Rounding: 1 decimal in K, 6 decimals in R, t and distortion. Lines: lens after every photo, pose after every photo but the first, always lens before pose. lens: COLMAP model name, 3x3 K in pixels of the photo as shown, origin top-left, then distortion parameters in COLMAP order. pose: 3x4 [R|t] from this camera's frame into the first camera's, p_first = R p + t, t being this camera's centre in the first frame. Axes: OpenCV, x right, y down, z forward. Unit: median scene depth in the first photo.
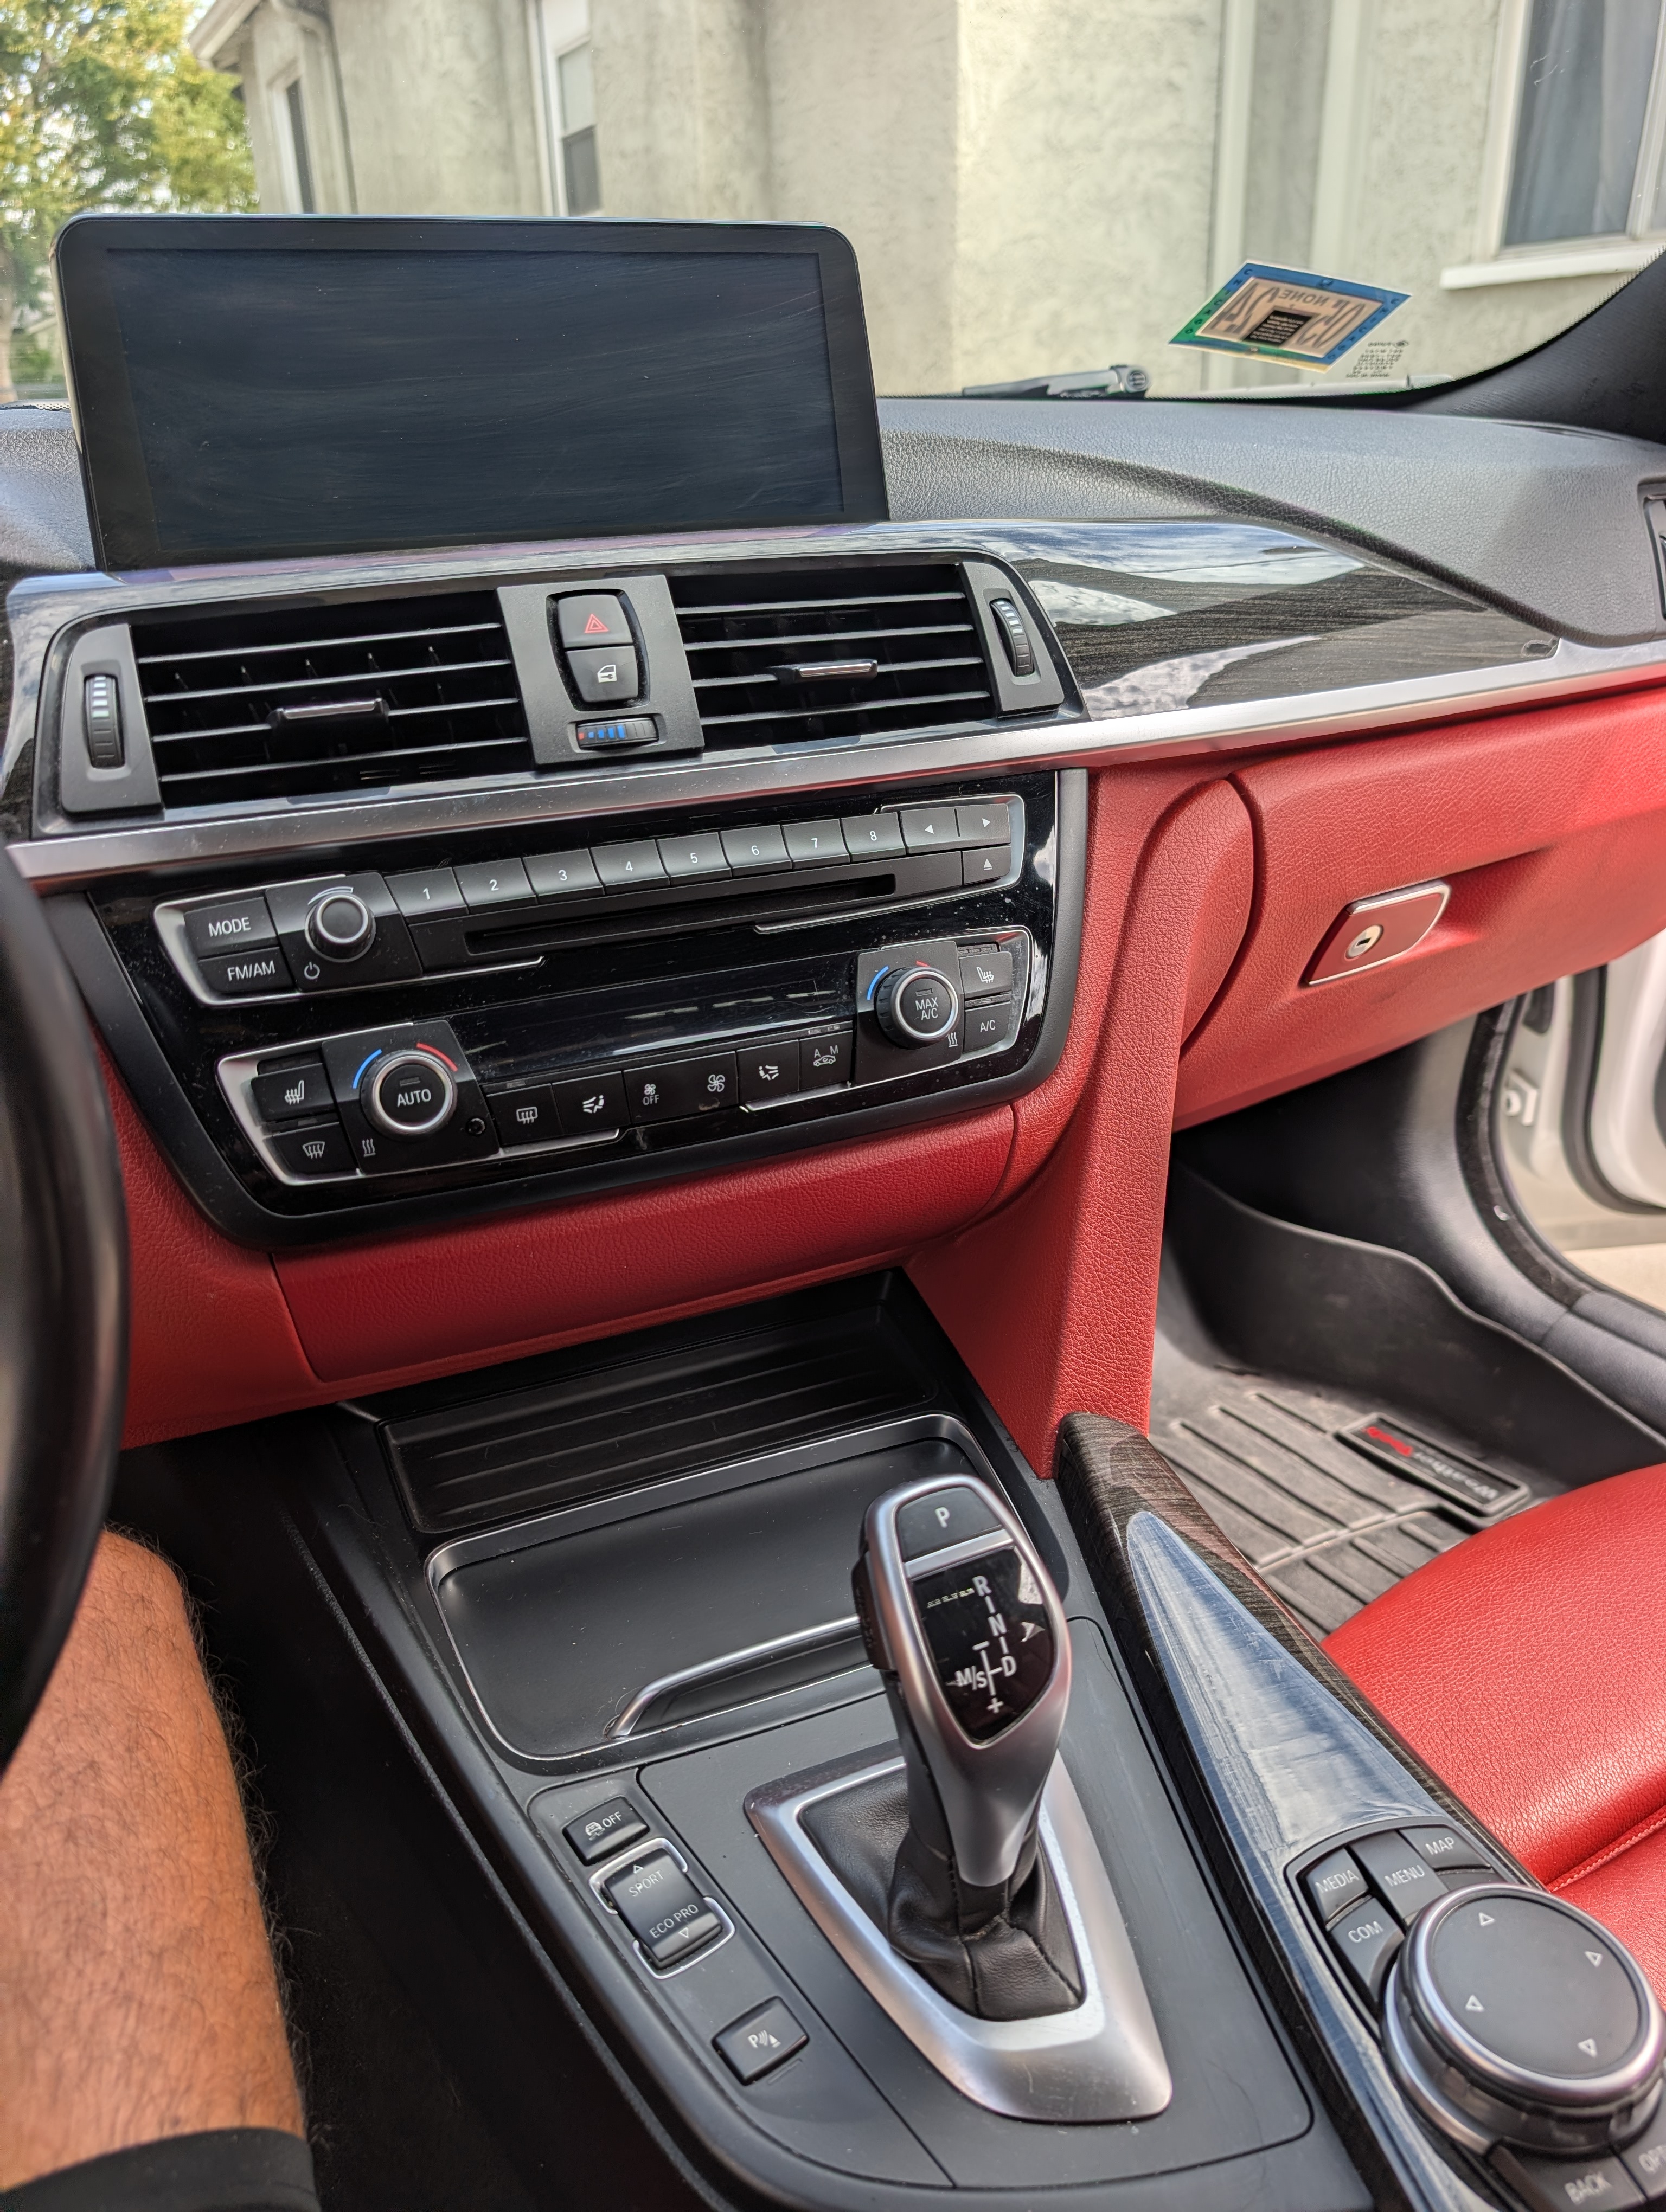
lens RADIAL K [[1631.3, 0, 828.8], [0, 1631.3, 1067.2], [0, 0, 1]] dist [0.014712, -0.006927]
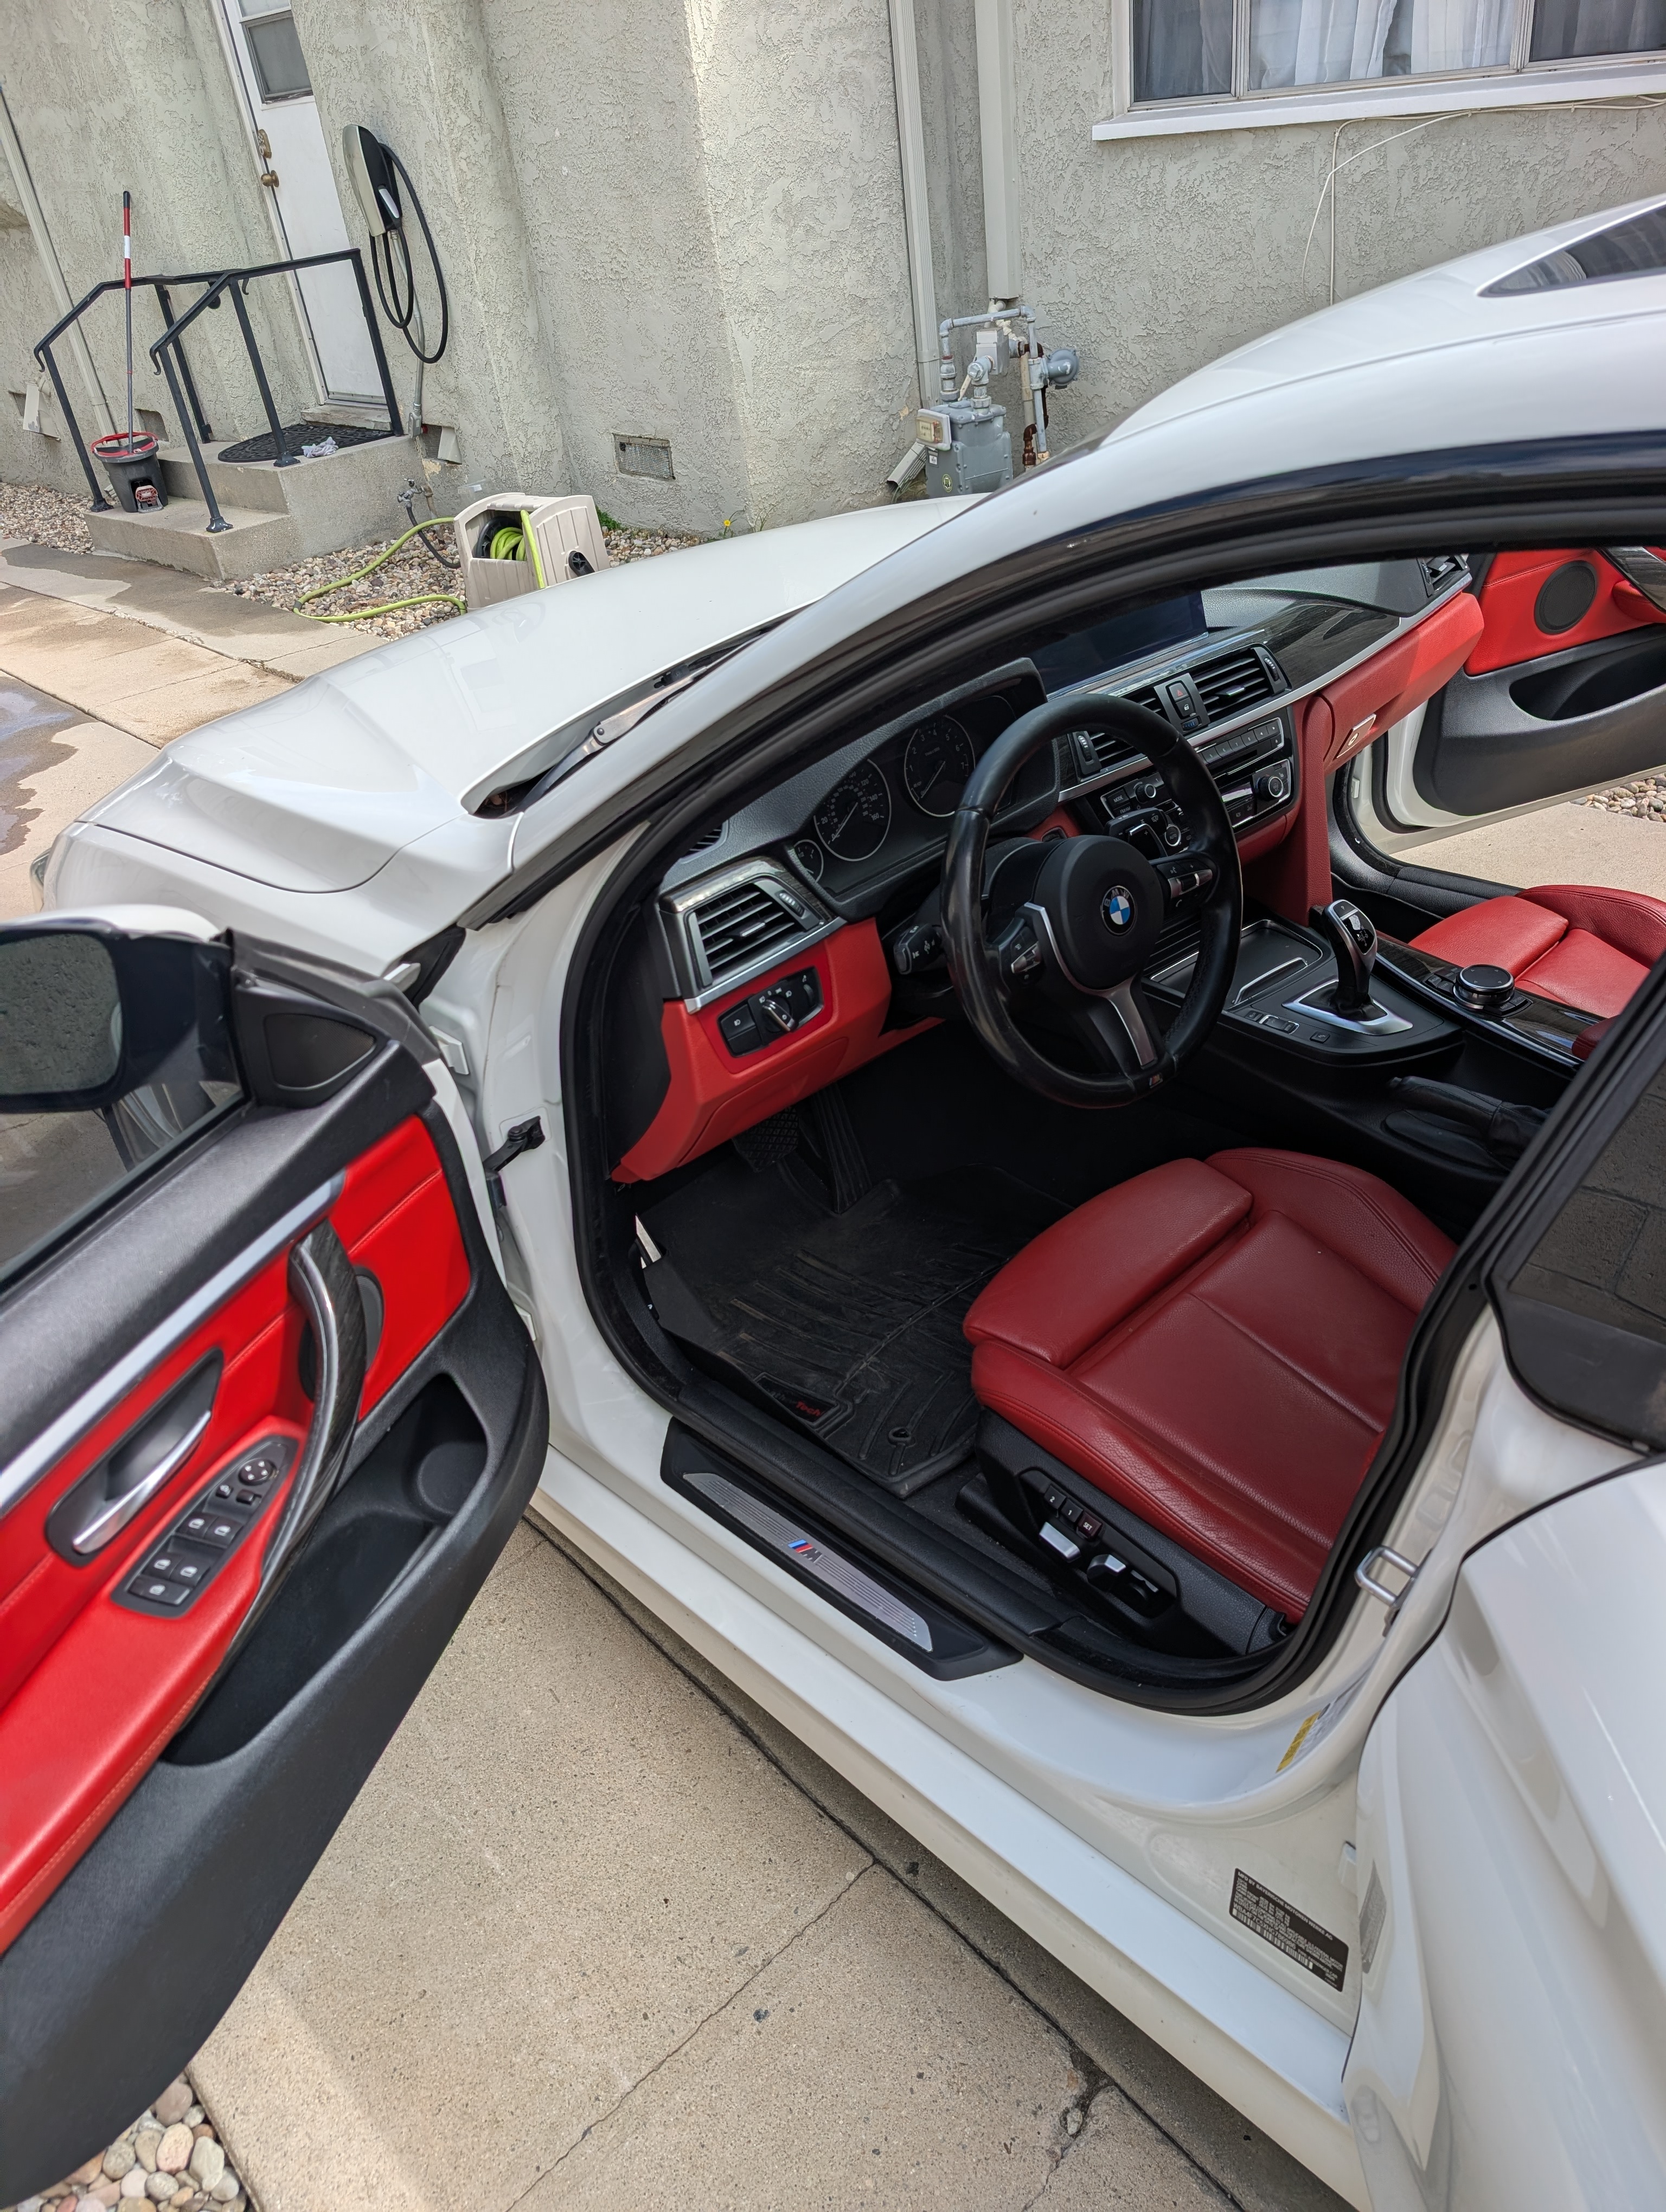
lens RADIAL K [[1631.3, 0, 820.6], [0, 1631.3, 1113.6], [0, 0, 1]] dist [0.014712, -0.006927]
pose [[0.963379, -0.208252, 0.168916, -0.179507], [0.178601, 0.968219, 0.175080, -0.016558], [-0.200008, -0.138500, 0.969956, -0.252886]]
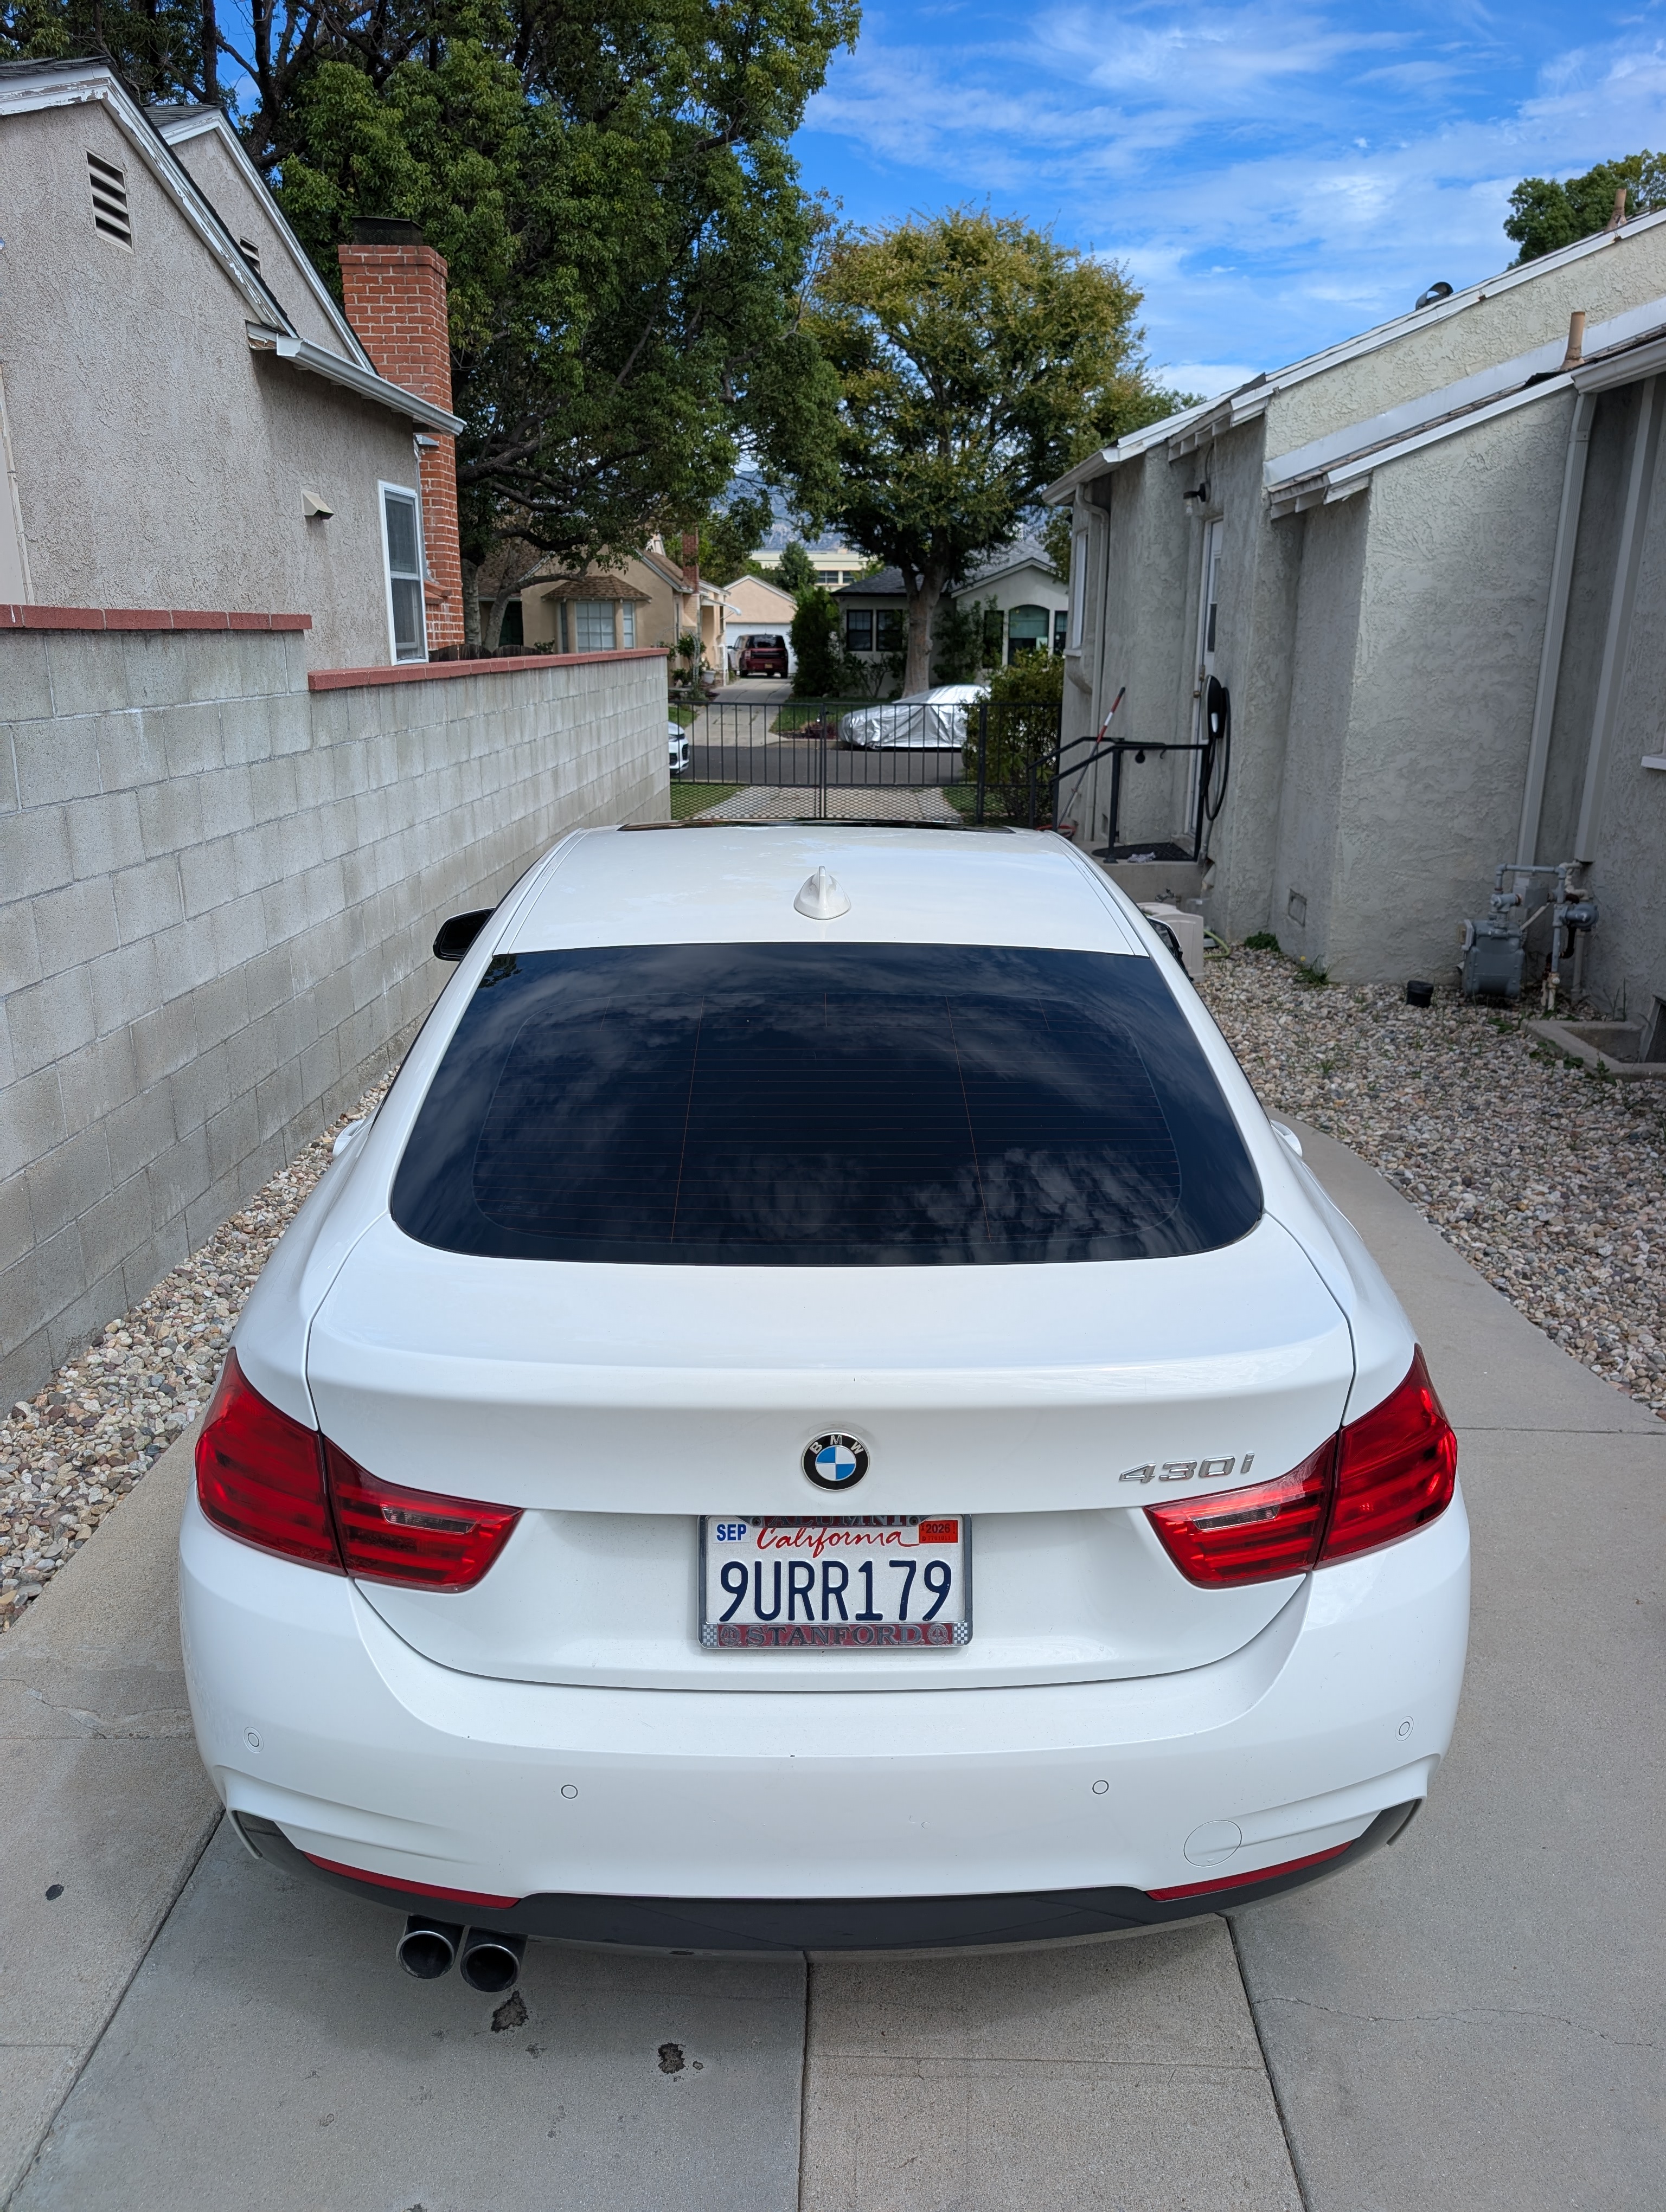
lens RADIAL K [[1631.3, 0, 833.7], [0, 1631.3, 1101.9], [0, 0, 1]] dist [0.014712, -0.006927]
pose [[0.876550, 0.161064, -0.453563, 0.441933], [-0.205618, 0.977338, -0.050314, 0.094707], [0.435180, 0.137363, 0.889803, -0.726465]]
